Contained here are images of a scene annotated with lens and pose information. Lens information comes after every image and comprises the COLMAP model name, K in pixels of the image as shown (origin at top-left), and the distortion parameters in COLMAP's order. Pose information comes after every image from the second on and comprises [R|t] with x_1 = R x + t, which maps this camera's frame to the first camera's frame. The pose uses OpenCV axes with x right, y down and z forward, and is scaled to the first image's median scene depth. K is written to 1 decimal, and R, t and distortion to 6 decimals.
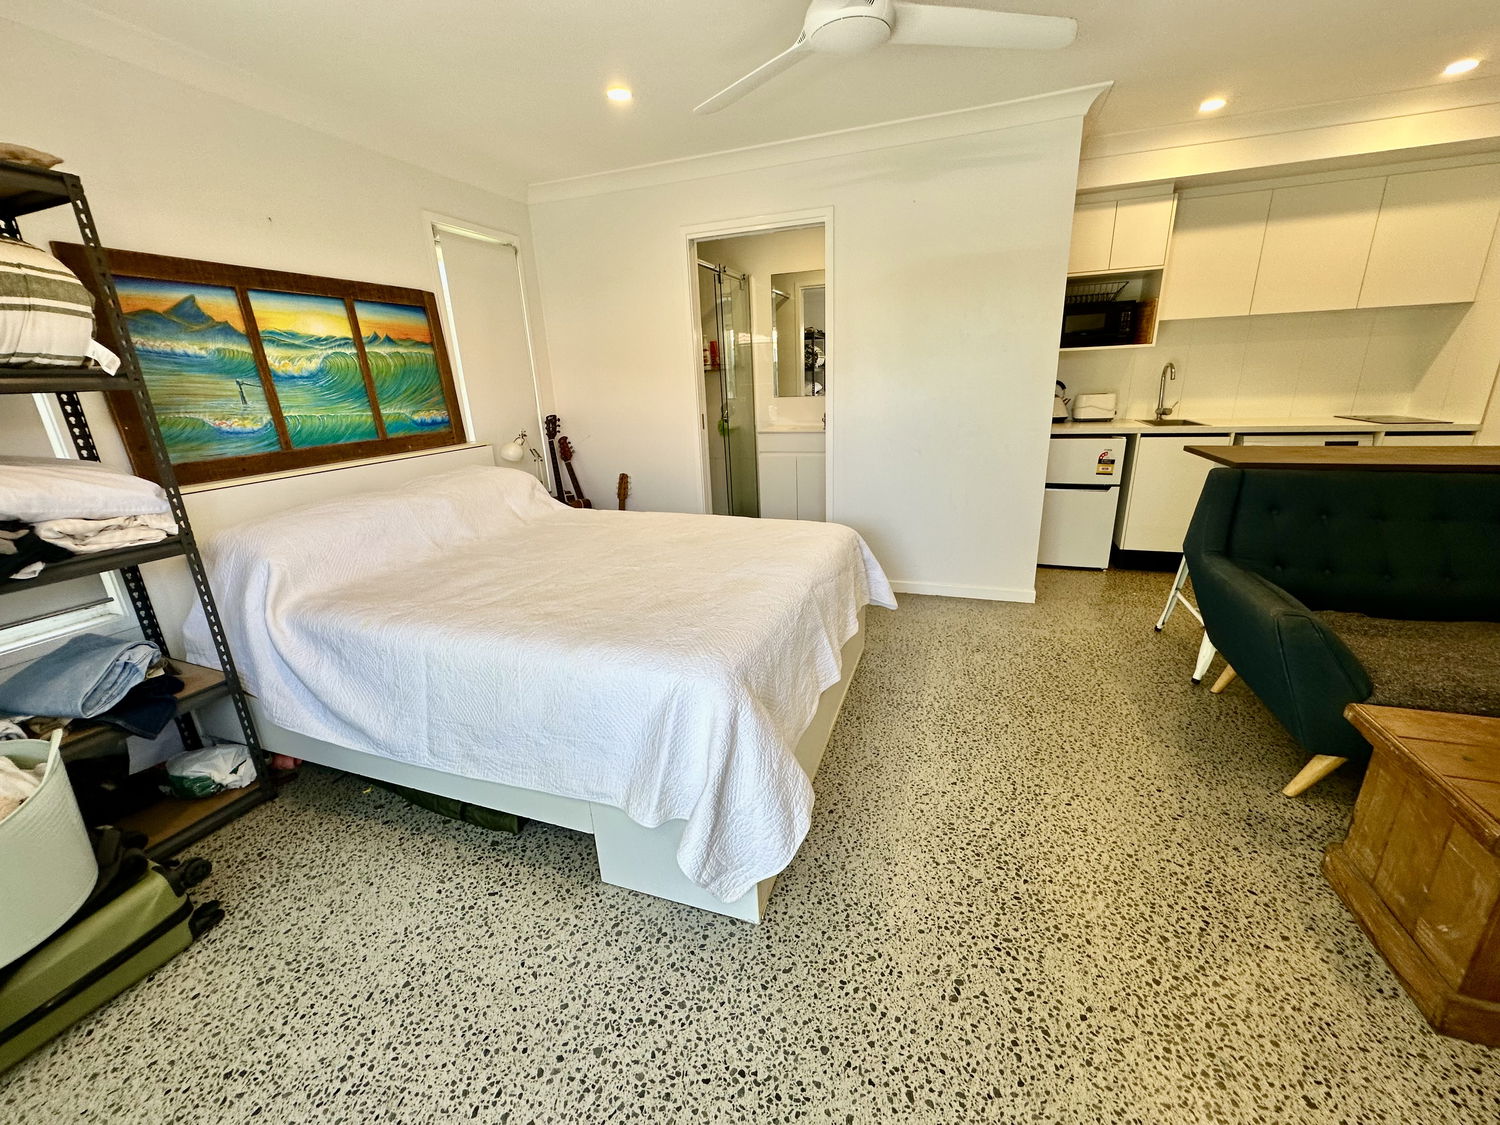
lens RADIAL K [[597.6, 0, 750.0], [0, 597.6, 562.5], [0, 0, 1]] dist [-0.003791, 0.000755]
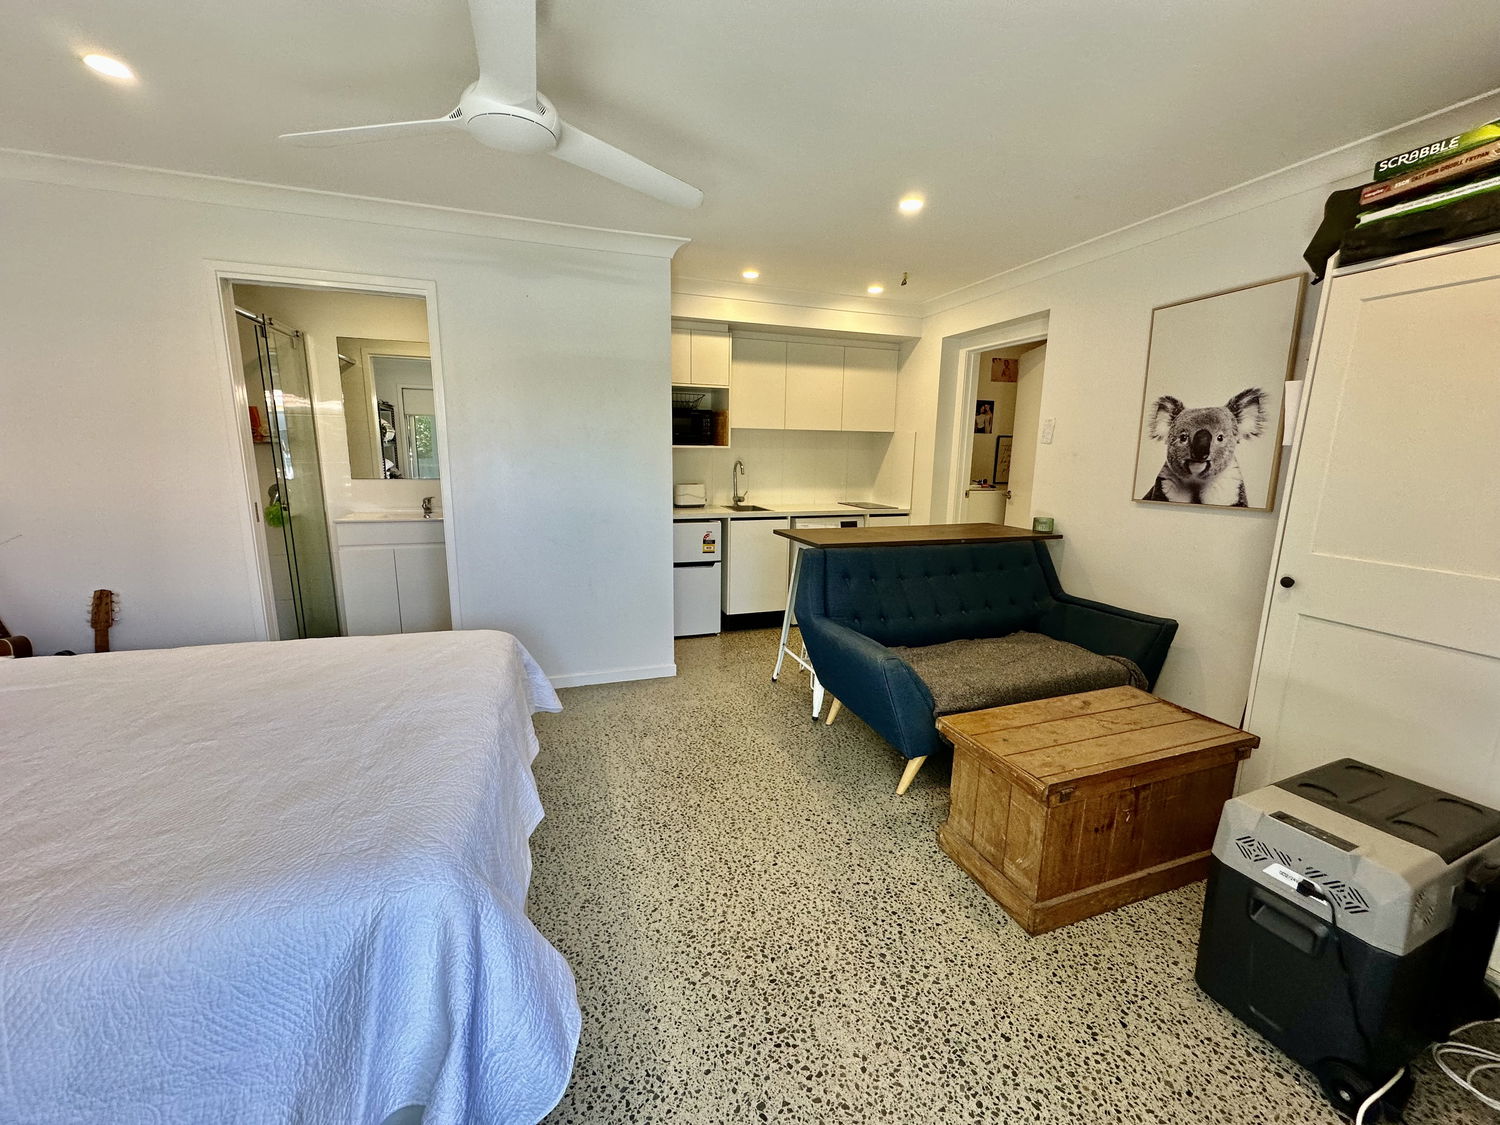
lens RADIAL K [[597.6, 0, 750.0], [0, 597.6, 562.5], [0, 0, 1]] dist [-0.003791, 0.000755]
pose [[0.776890, -0.065552, 0.626214, -0.131153], [0.142226, 0.987130, -0.073114, -0.057683], [-0.613362, 0.145866, 0.776215, 0.090624]]
